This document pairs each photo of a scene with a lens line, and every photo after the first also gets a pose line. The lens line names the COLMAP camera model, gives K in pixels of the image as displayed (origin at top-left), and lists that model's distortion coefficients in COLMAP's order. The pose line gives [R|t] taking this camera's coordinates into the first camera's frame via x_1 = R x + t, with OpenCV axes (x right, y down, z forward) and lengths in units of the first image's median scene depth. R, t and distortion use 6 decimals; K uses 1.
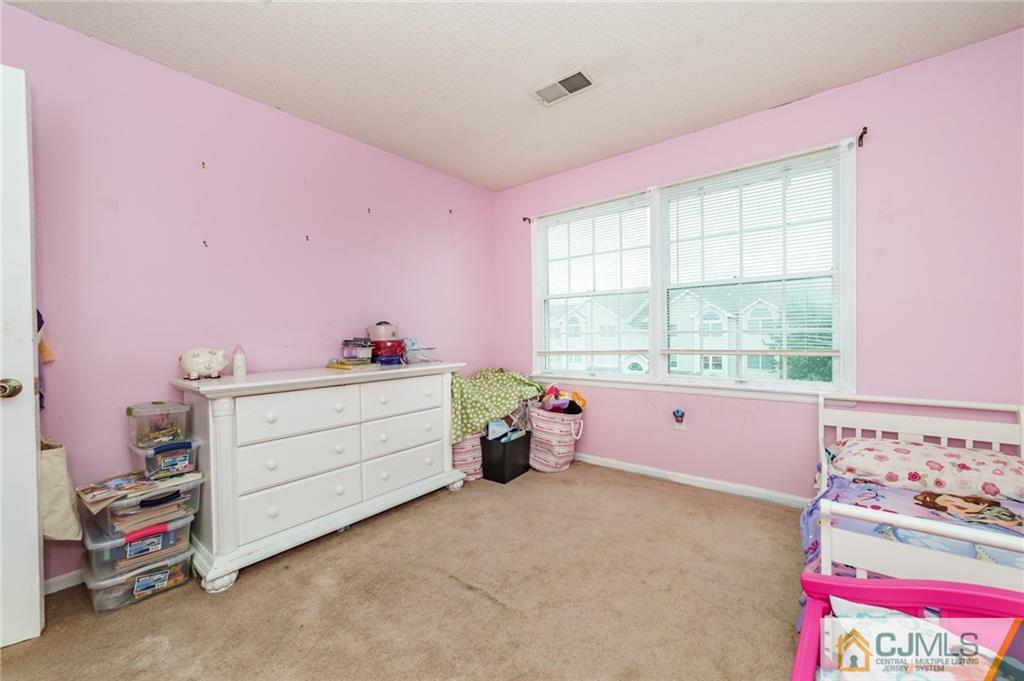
lens RADIAL K [[411.4, 0, 505.9], [0, 411.4, 335.8], [0, 0, 1]] dist [0.000391, 0.000154]
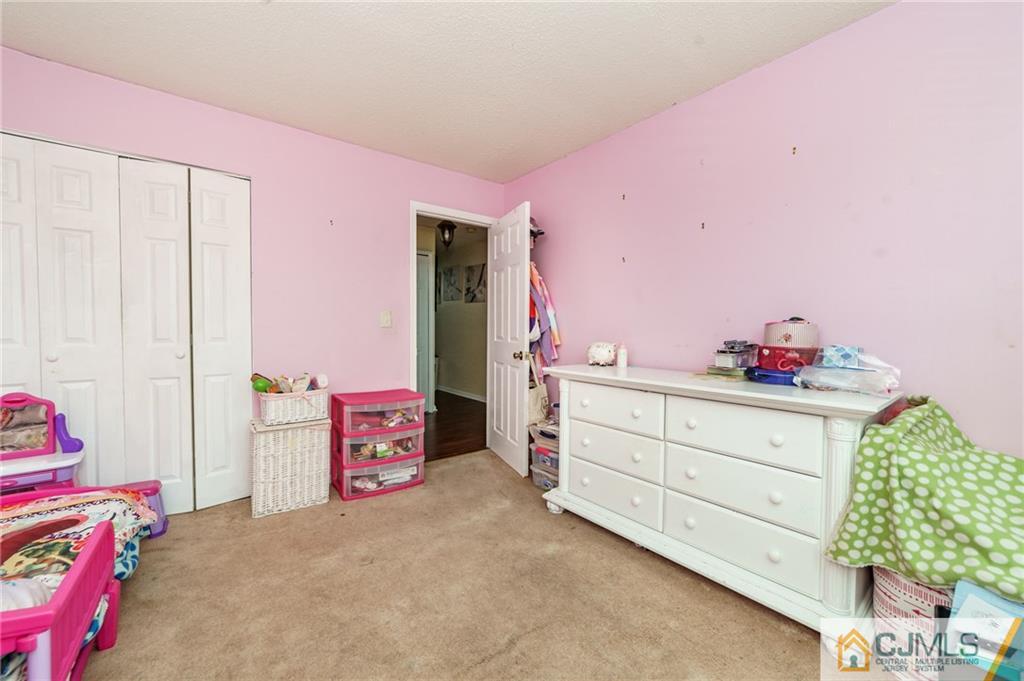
lens RADIAL K [[411.4, 0, 506.5], [0, 411.4, 339.7], [0, 0, 1]] dist [0.000391, 0.000154]
pose [[-0.231527, 0.041109, -0.971960, 0.553541], [-0.011145, 0.998929, 0.044904, -0.030501], [0.972765, 0.021229, -0.230821, 0.912440]]
